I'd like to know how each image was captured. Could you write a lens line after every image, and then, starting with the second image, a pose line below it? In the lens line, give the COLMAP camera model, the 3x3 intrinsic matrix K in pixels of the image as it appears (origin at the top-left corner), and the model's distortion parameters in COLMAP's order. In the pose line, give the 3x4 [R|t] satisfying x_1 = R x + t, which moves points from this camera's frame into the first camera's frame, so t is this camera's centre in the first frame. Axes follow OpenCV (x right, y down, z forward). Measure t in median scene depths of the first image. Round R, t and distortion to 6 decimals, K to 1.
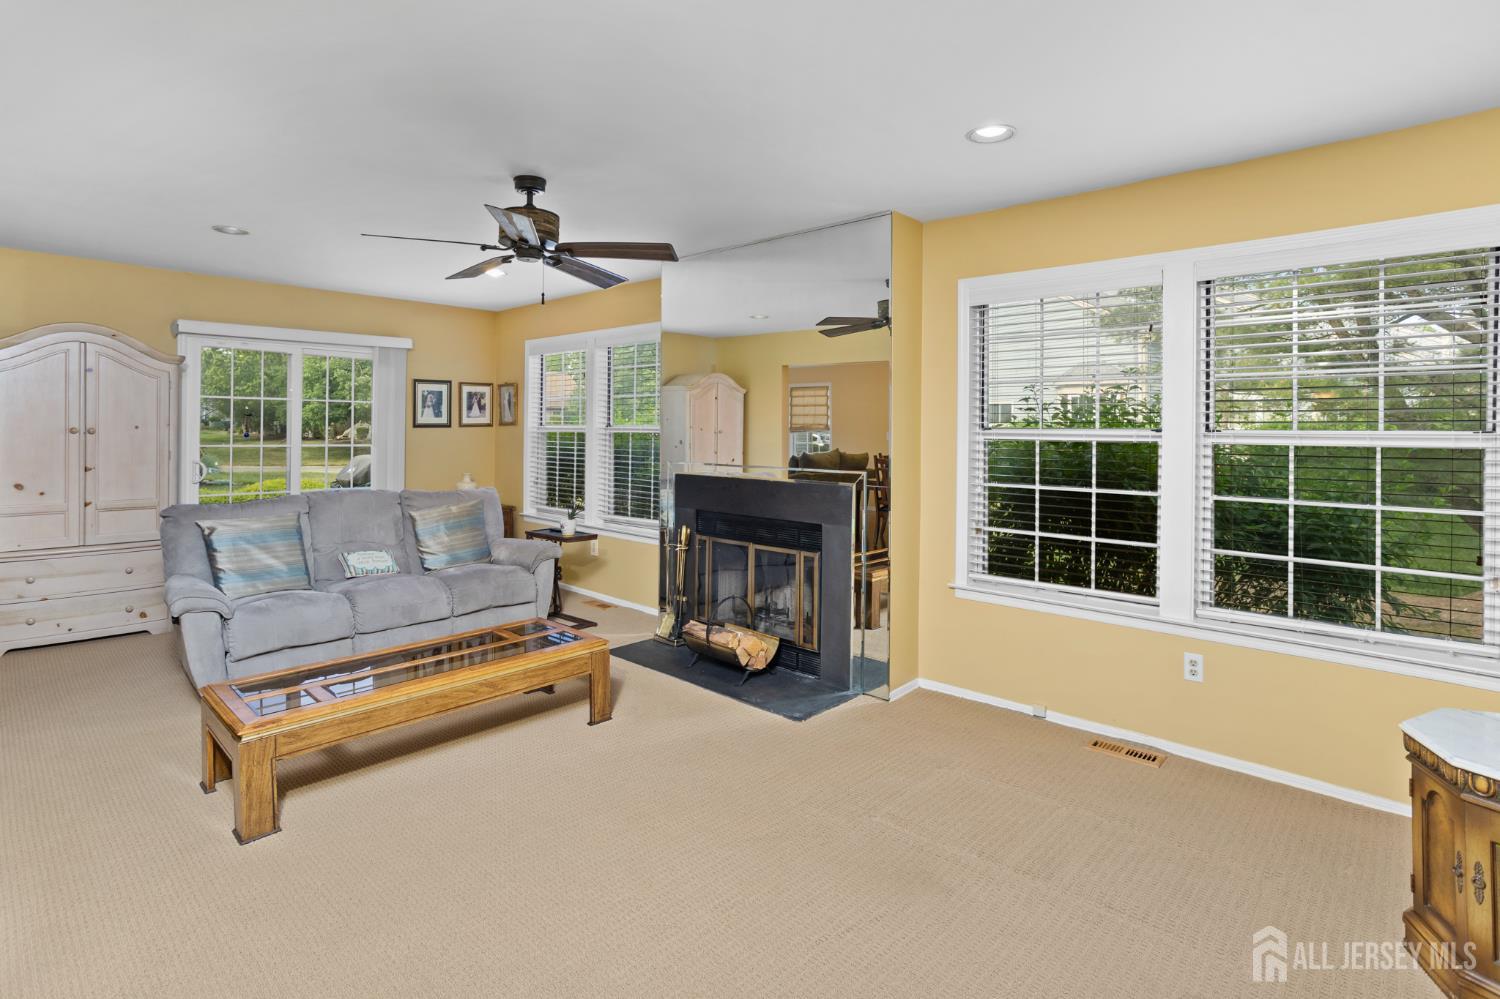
lens RADIAL K [[735.1, 0, 751.6], [0, 735.1, 433.9], [0, 0, 1]] dist [-0.021241, 0.000087]
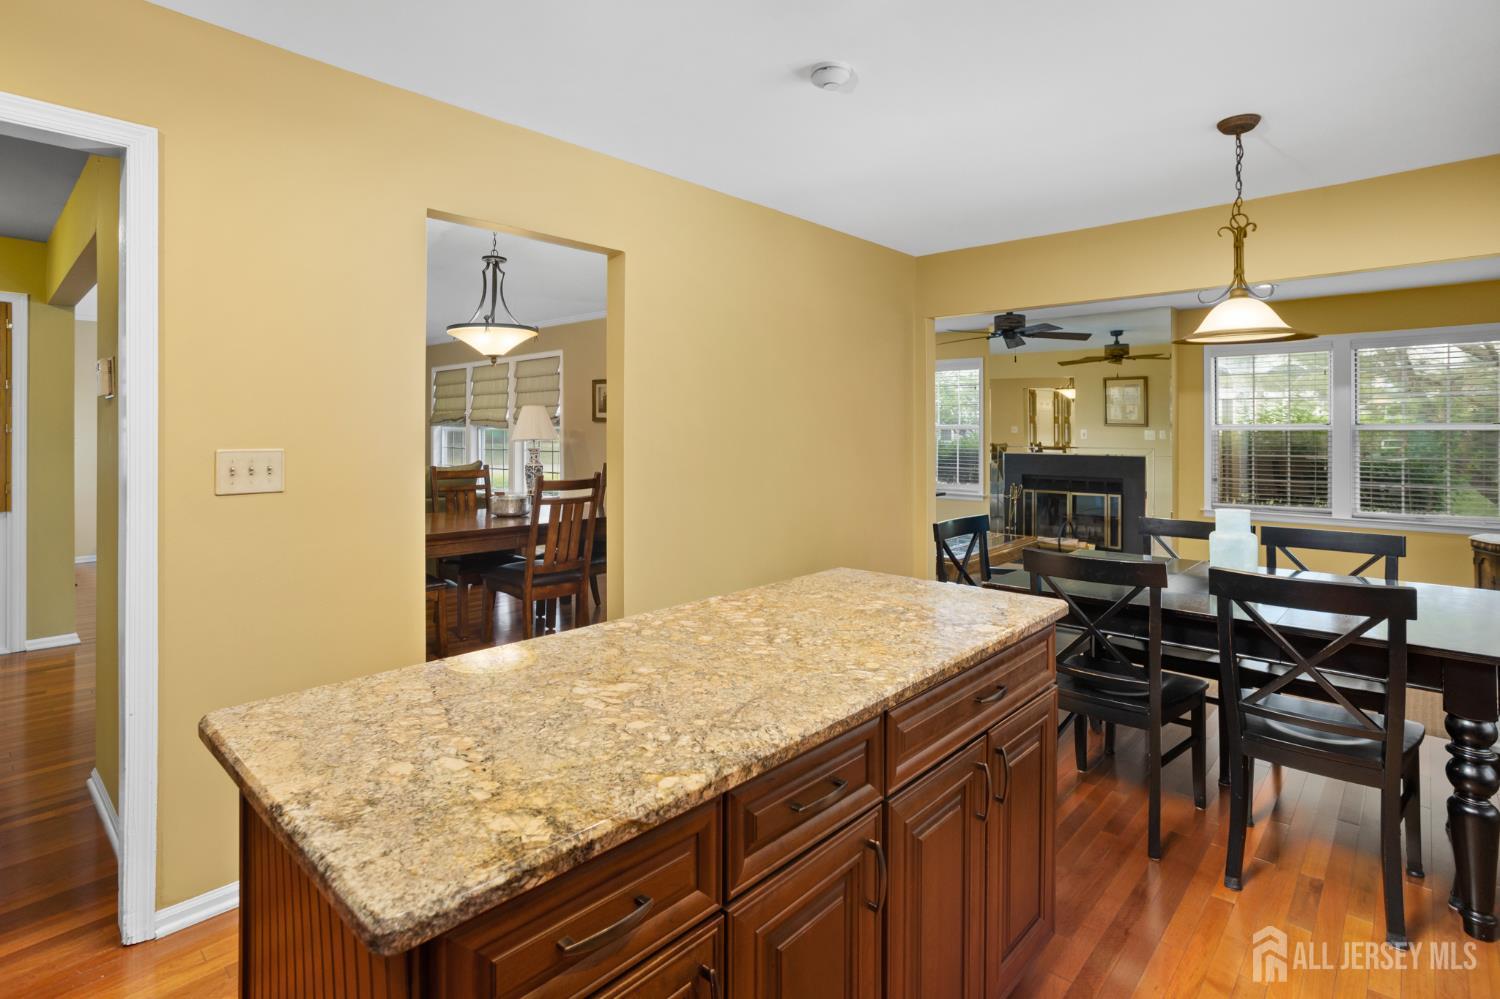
lens RADIAL K [[735.1, 0, 751.6], [0, 735.1, 433.9], [0, 0, 1]] dist [-0.021241, 0.000087]
pose [[0.999889, -0.014402, -0.003888, -0.835926], [0.014431, 0.999868, 0.007474, -0.014798], [0.003780, -0.007529, 0.999965, -0.816205]]
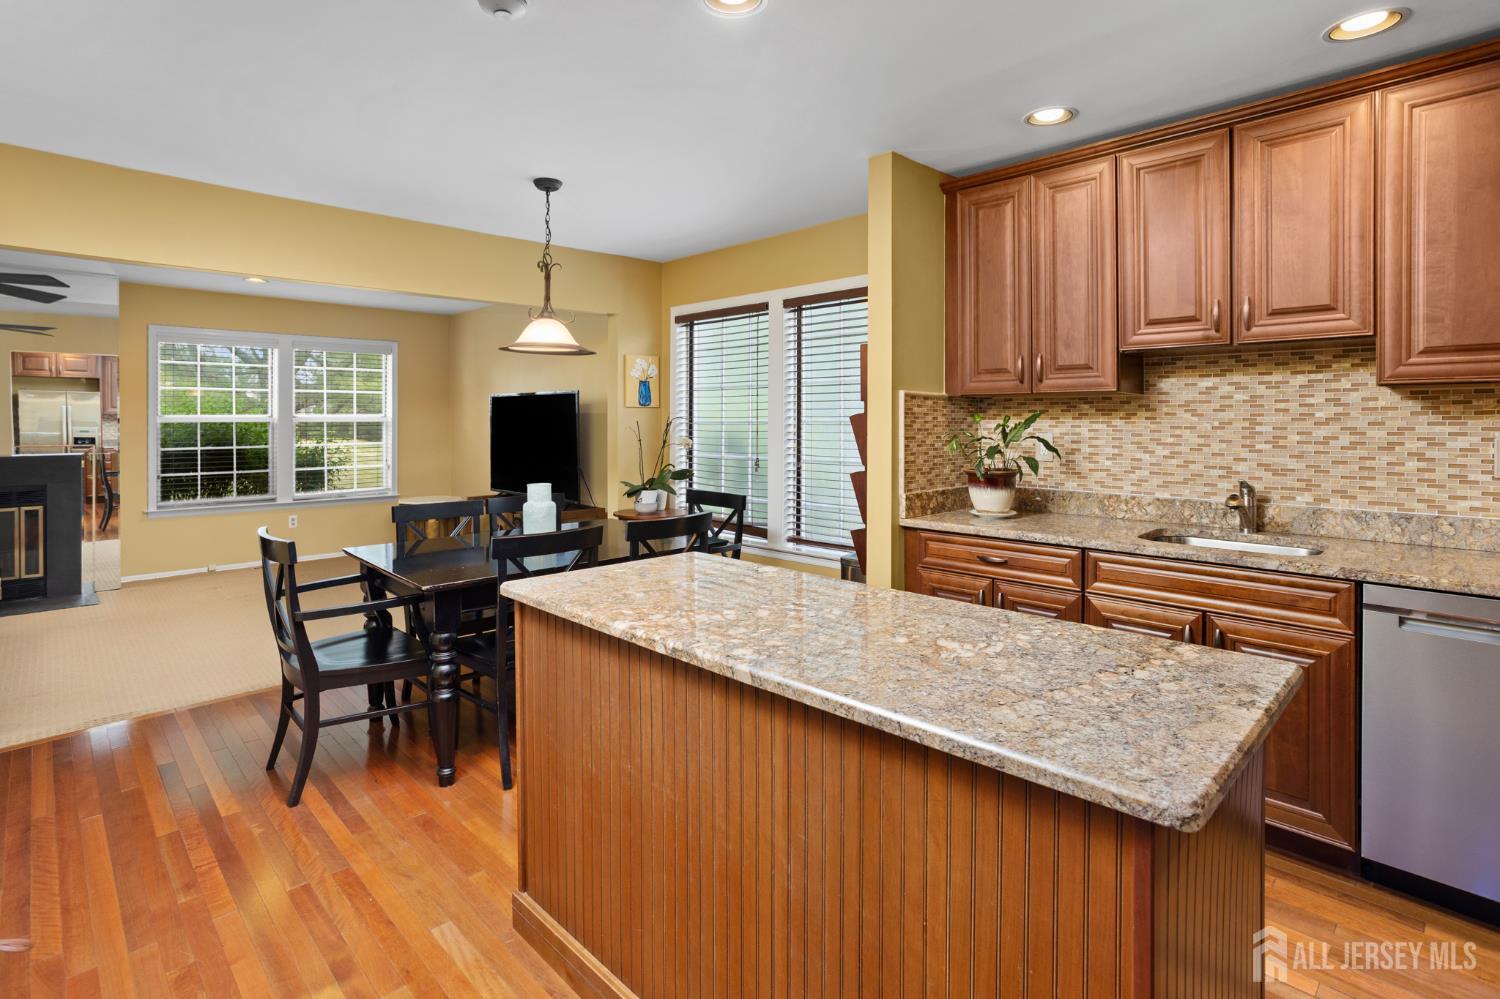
lens RADIAL K [[735.1, 0, 751.6], [0, 735.1, 433.9], [0, 0, 1]] dist [-0.021241, 0.000087]
pose [[0.058214, -0.033886, 0.997729, -1.243676], [0.000983, 0.999425, 0.033886, -0.021540], [-0.998304, -0.000992, 0.058214, -0.441340]]
